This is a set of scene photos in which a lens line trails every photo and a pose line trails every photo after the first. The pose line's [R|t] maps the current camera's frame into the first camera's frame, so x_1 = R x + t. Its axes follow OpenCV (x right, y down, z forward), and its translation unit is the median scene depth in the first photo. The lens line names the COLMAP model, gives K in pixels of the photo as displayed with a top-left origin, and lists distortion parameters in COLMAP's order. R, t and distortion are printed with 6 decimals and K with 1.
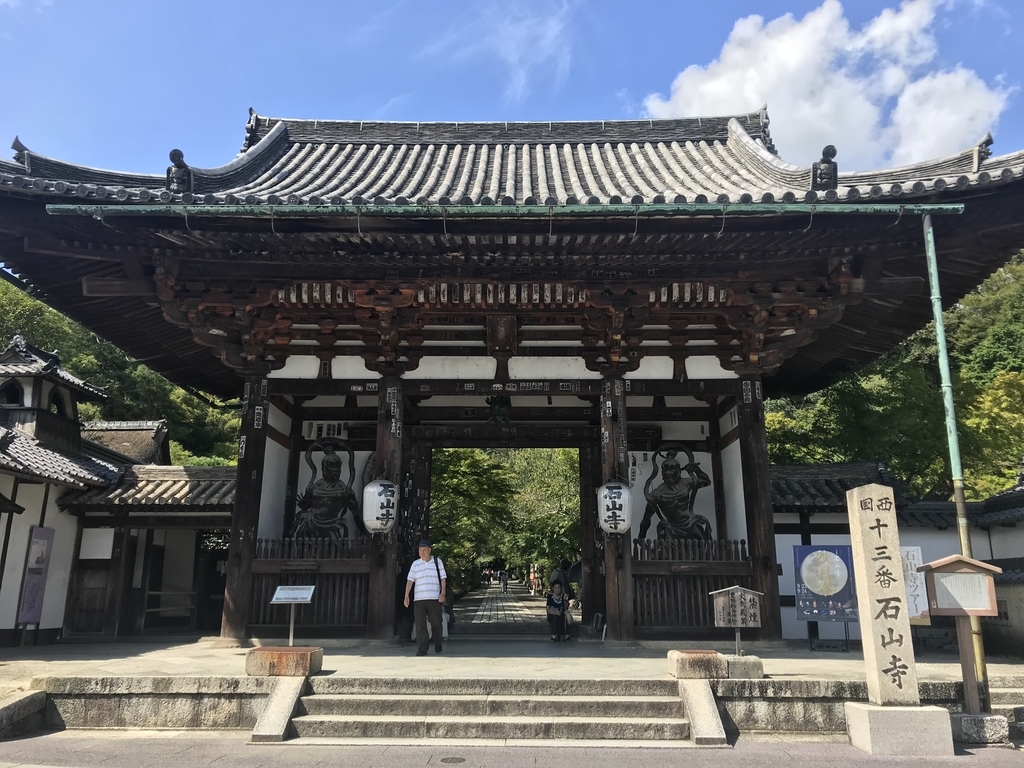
lens RADIAL K [[836.2, 0, 512.0], [0, 836.2, 384.0], [0, 0, 1]] dist [-0.001761, -0.013186]
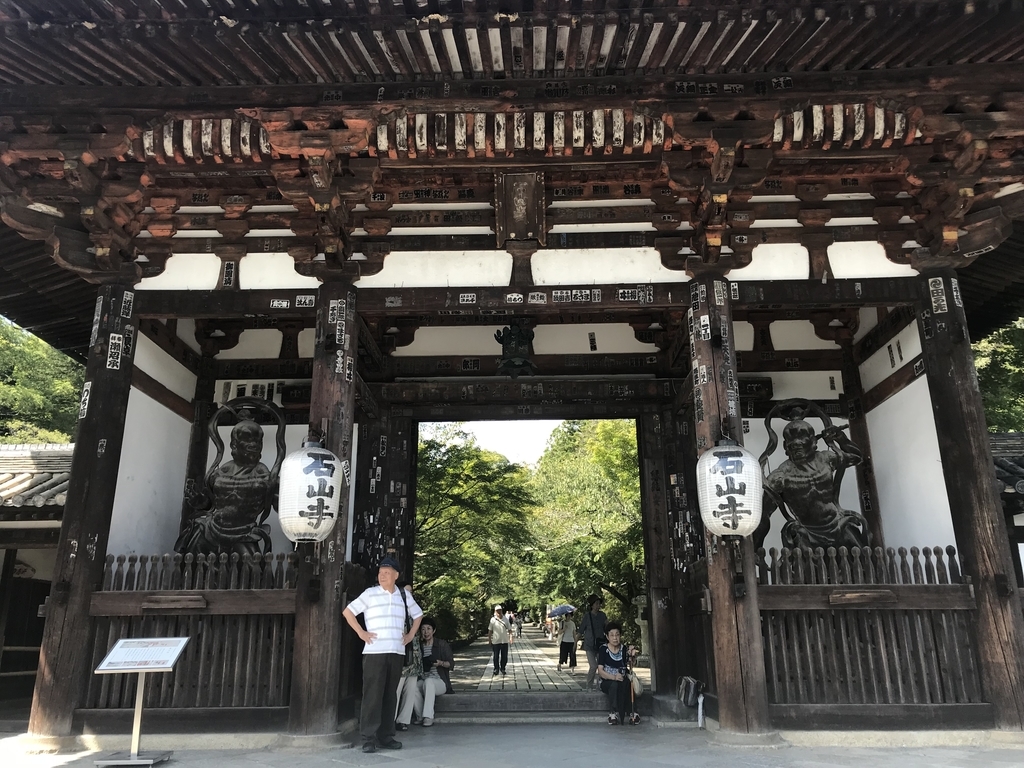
lens RADIAL K [[836.2, 0, 512.0], [0, 836.2, 384.0], [0, 0, 1]] dist [-0.001761, -0.013186]
pose [[0.999846, -0.014362, -0.010038, -0.014106], [0.013864, 0.998748, -0.048063, 0.094721], [0.010716, 0.047917, 0.998794, 0.407092]]
